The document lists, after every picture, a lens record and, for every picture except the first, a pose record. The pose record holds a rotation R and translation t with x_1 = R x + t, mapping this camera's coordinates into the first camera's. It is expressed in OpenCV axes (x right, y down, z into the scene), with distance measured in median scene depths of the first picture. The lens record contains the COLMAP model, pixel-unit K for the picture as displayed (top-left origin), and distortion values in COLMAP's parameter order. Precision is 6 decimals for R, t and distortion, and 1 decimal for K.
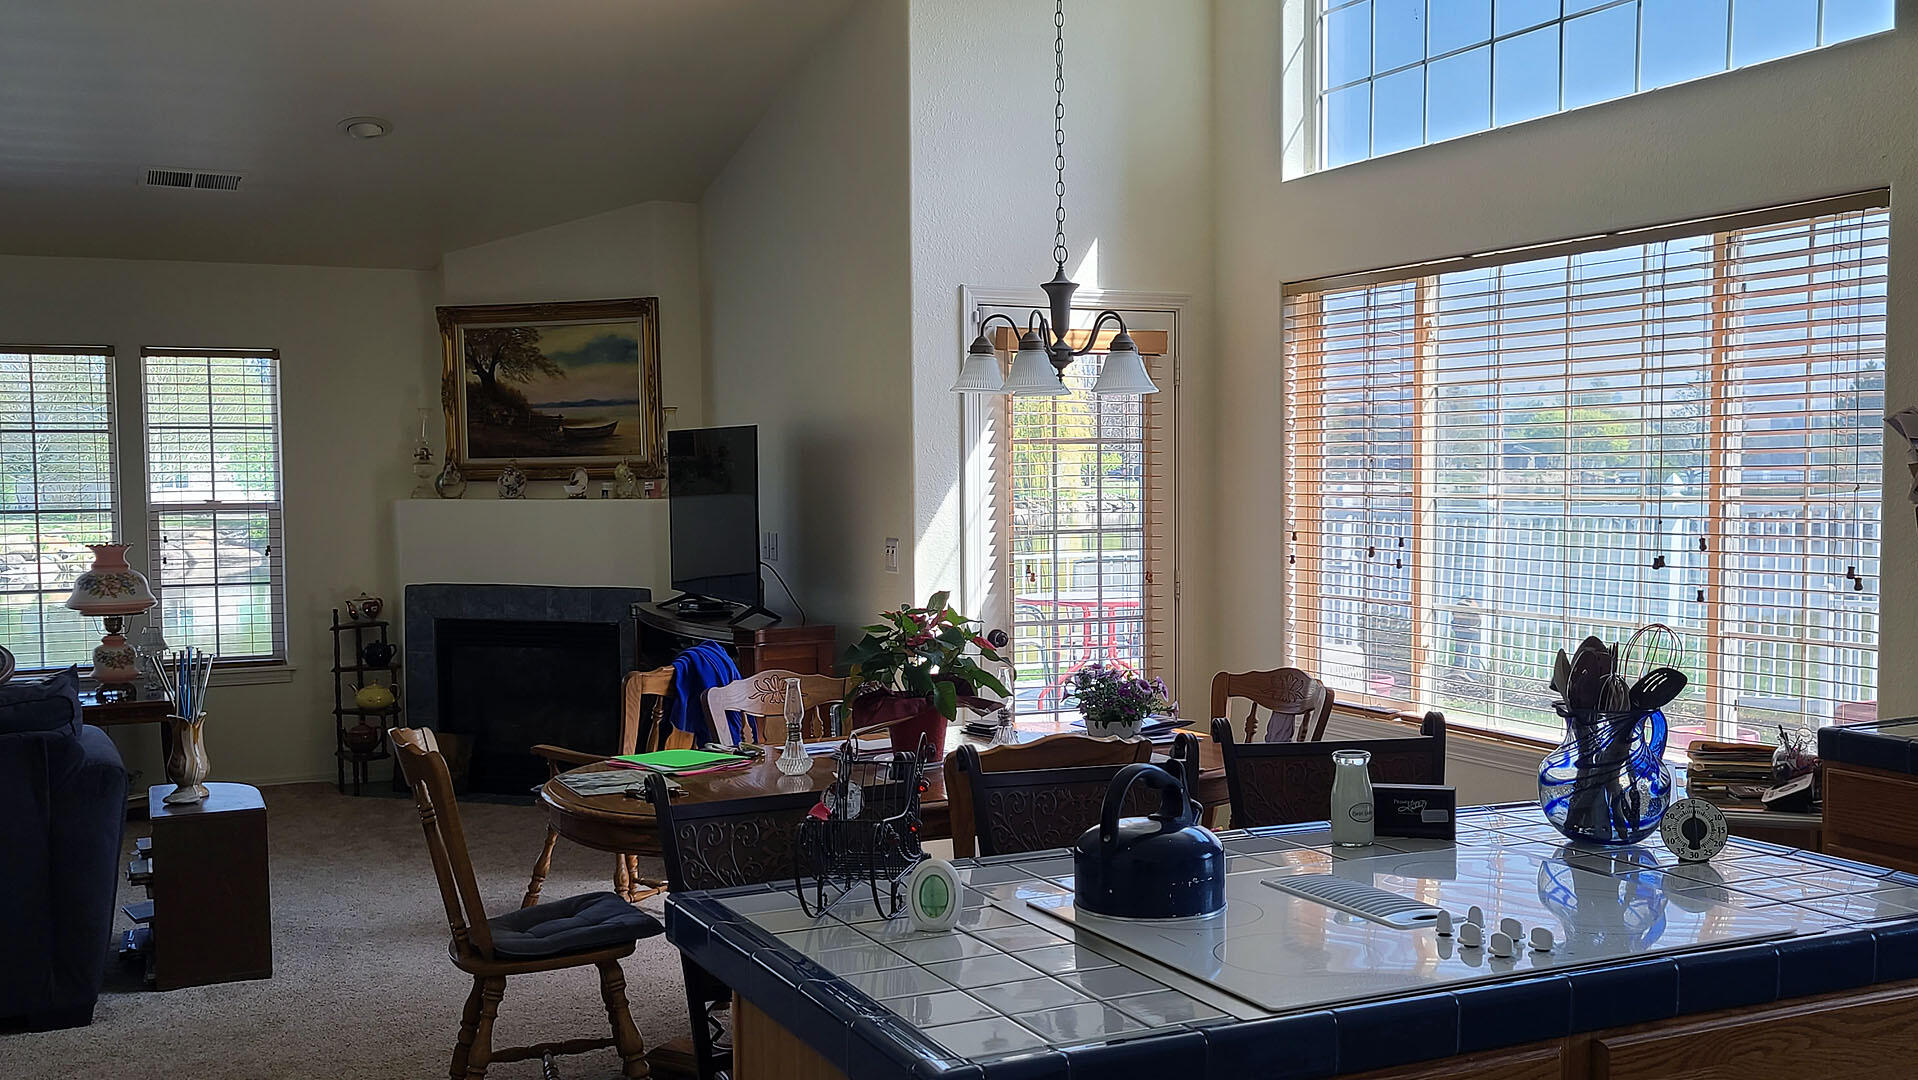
lens RADIAL K [[1907.0, 0, 953.3], [0, 1907.0, 551.9], [0, 0, 1]] dist [0.061996, 0.000000]
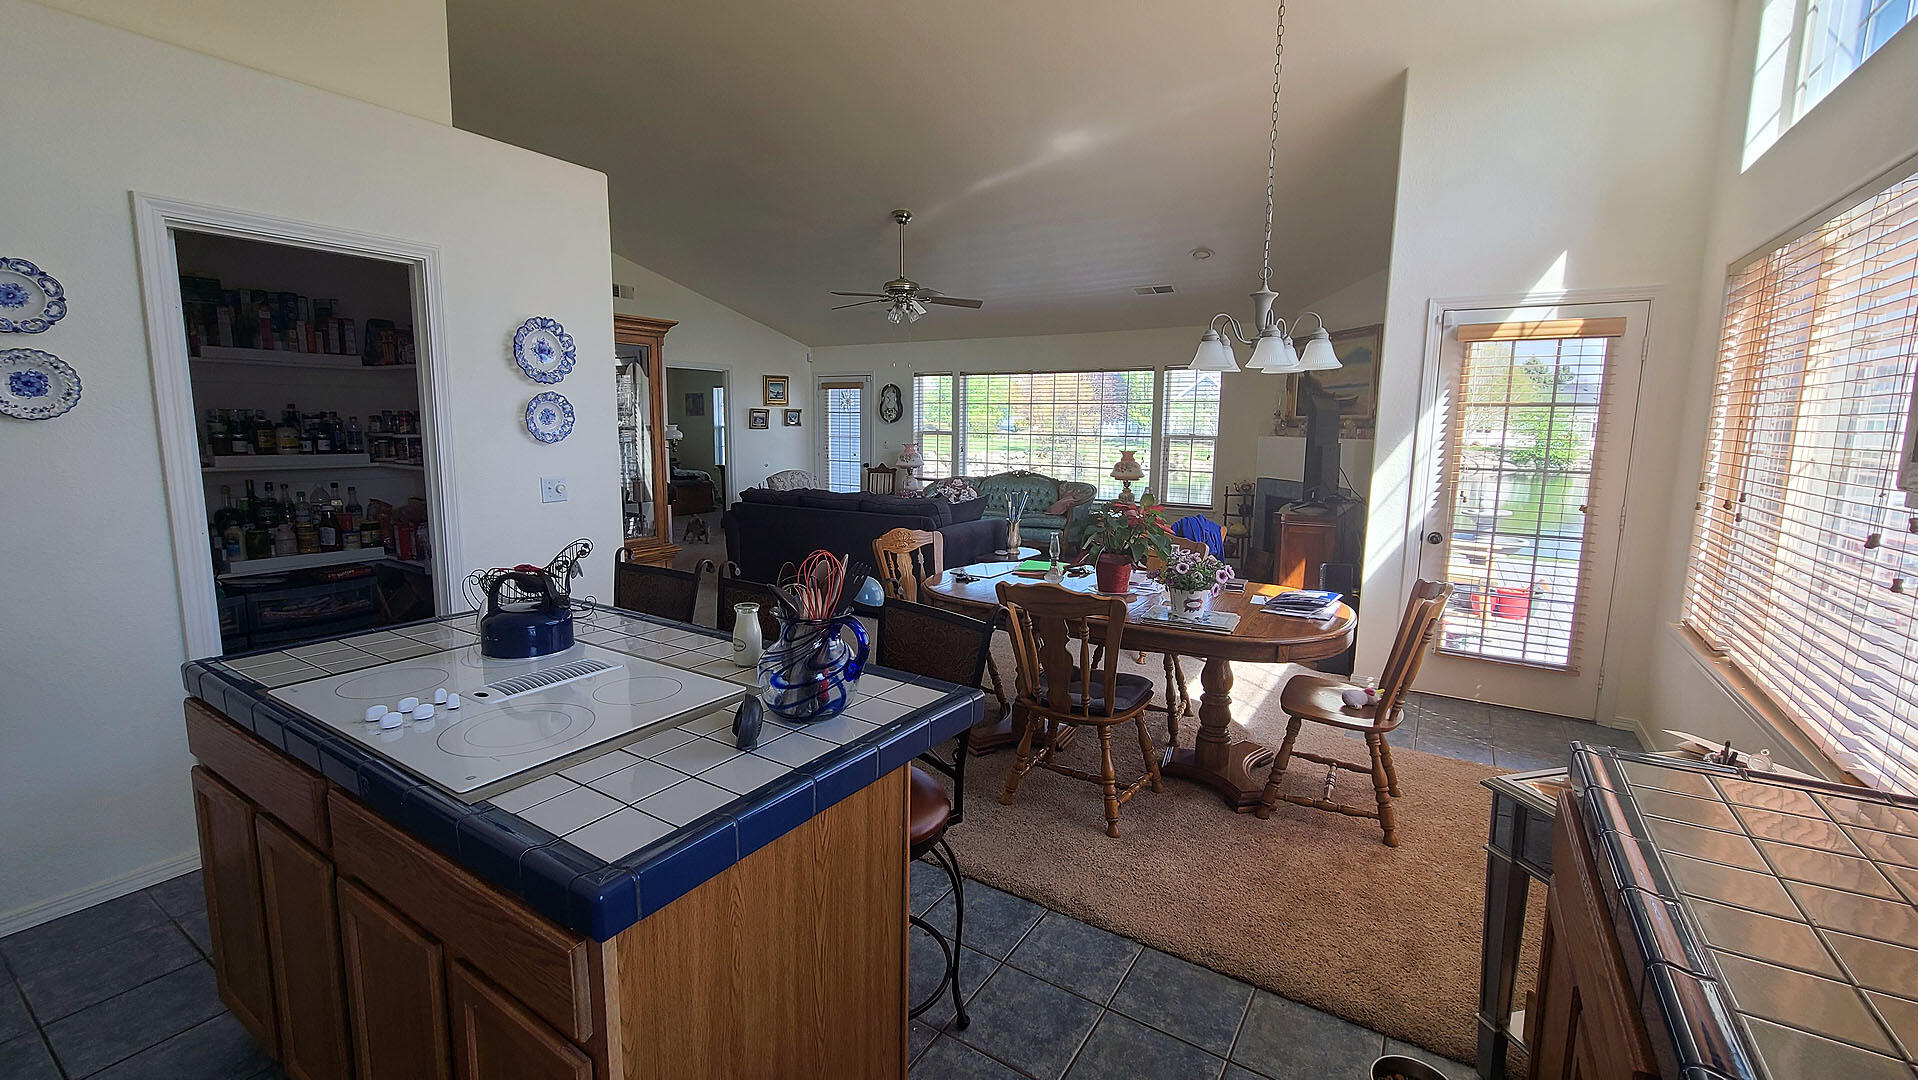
lens RADIAL K [[793.4, 0, 949.7], [0, 793.4, 529.9], [0, 0, 1]] dist [-0.002630, -0.001148]
pose [[0.517832, 0.128684, -0.845749, 0.281521], [-0.050902, 0.991505, 0.119695, -0.012811], [0.853967, -0.018932, 0.519983, 0.282047]]
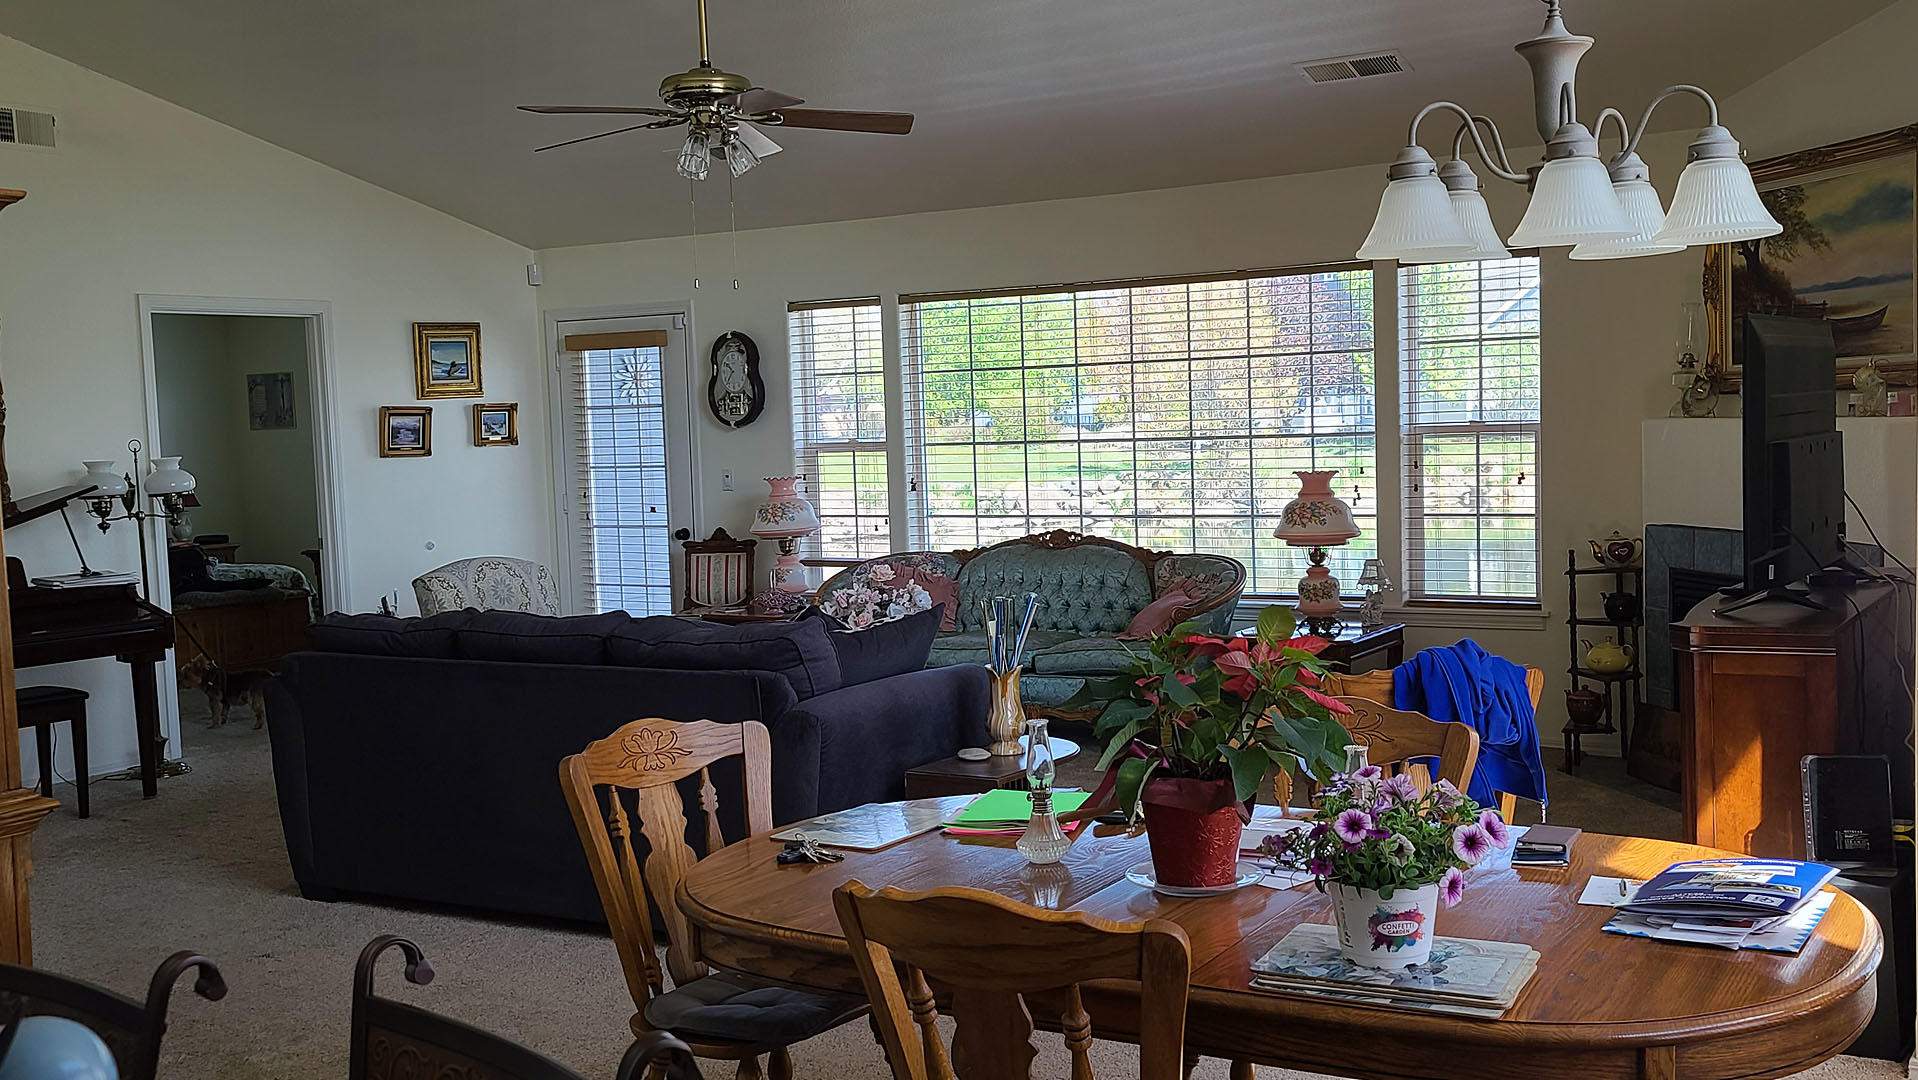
lens RADIAL K [[1907.0, 0, 961.5], [0, 1907.0, 542.0], [0, 0, 1]] dist [0.061996, 0.000000]
pose [[0.529374, 0.047153, -0.847077, 0.260258], [-0.005549, 0.998625, 0.052122, -0.016631], [0.848370, -0.022891, 0.528908, 0.334250]]
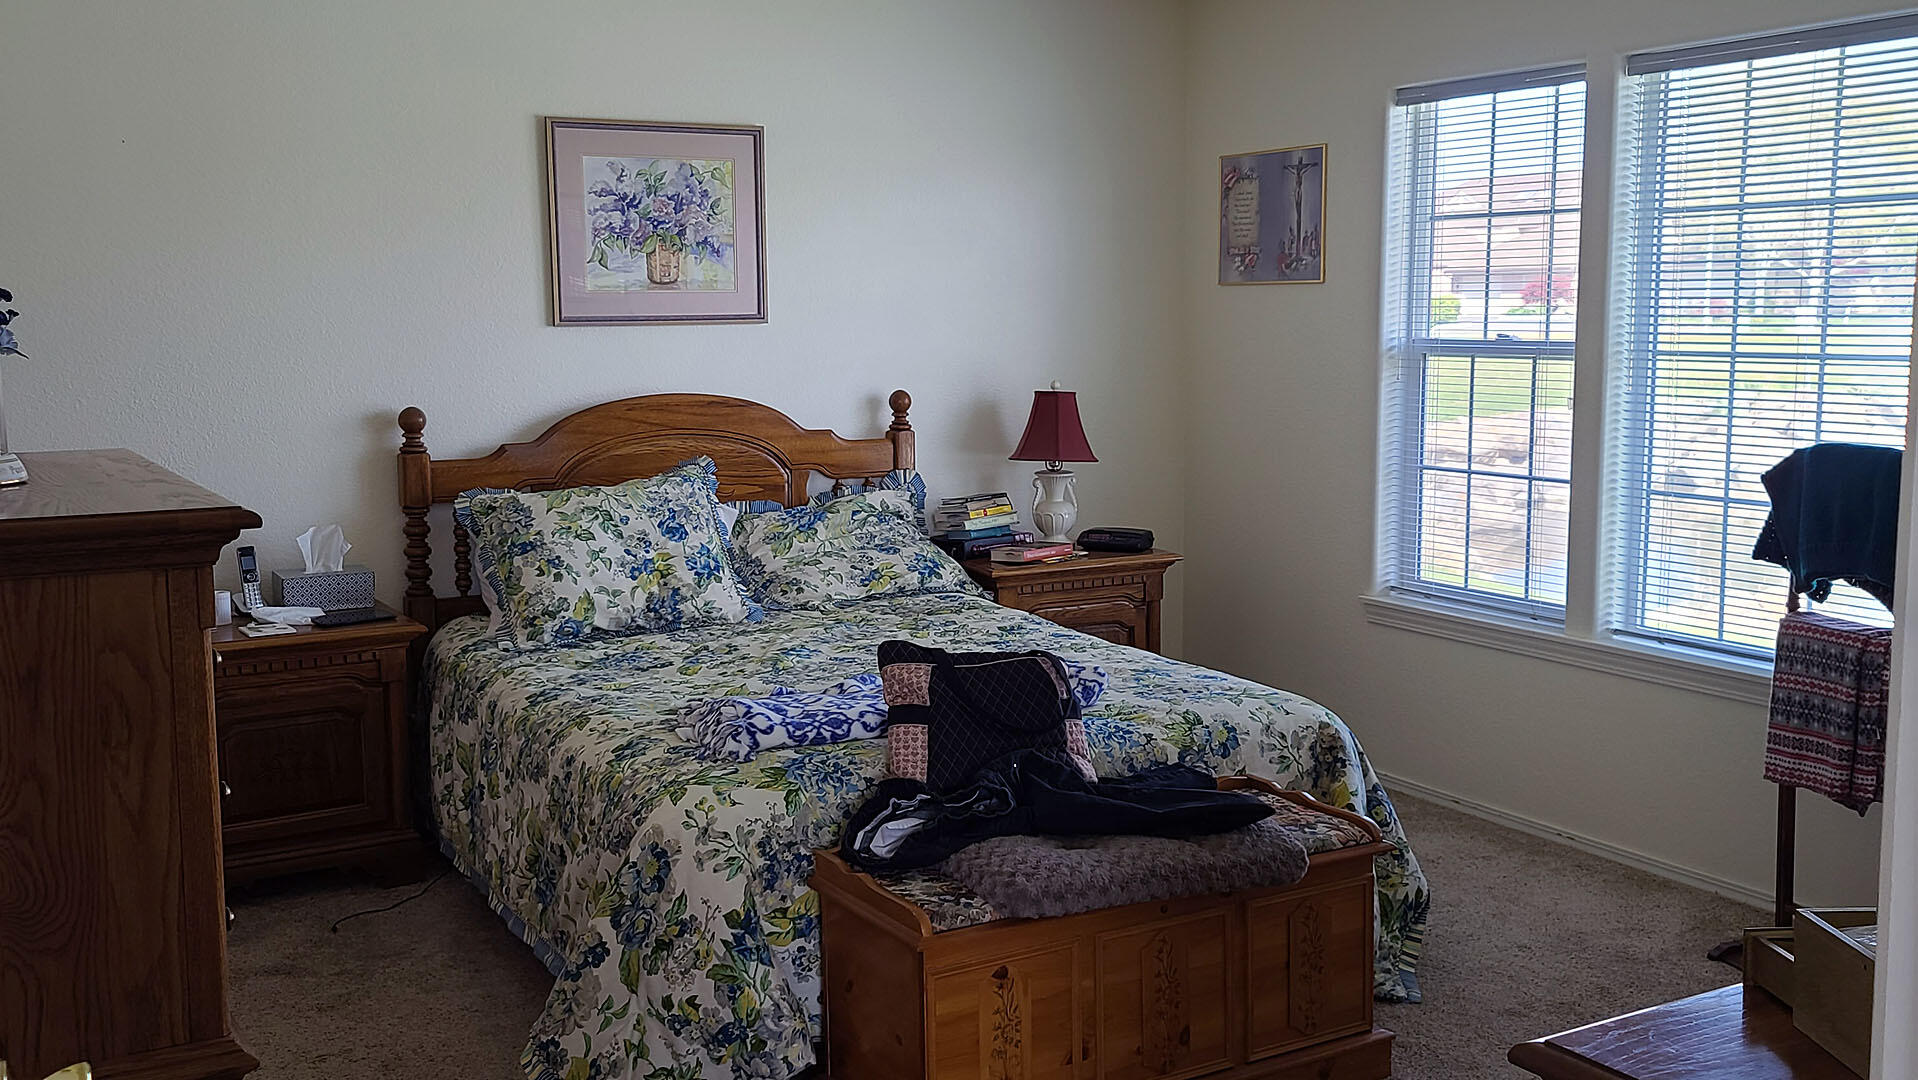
lens RADIAL K [[1907.0, 0, 955.9], [0, 1907.0, 540.2], [0, 0, 1]] dist [0.061996, 0.000000]
pose [[0.266305, 0.133103, -0.954655, -0.204782], [-0.044345, 0.991063, 0.125809, -0.022745], [0.962868, 0.008831, 0.269827, 0.554350]]
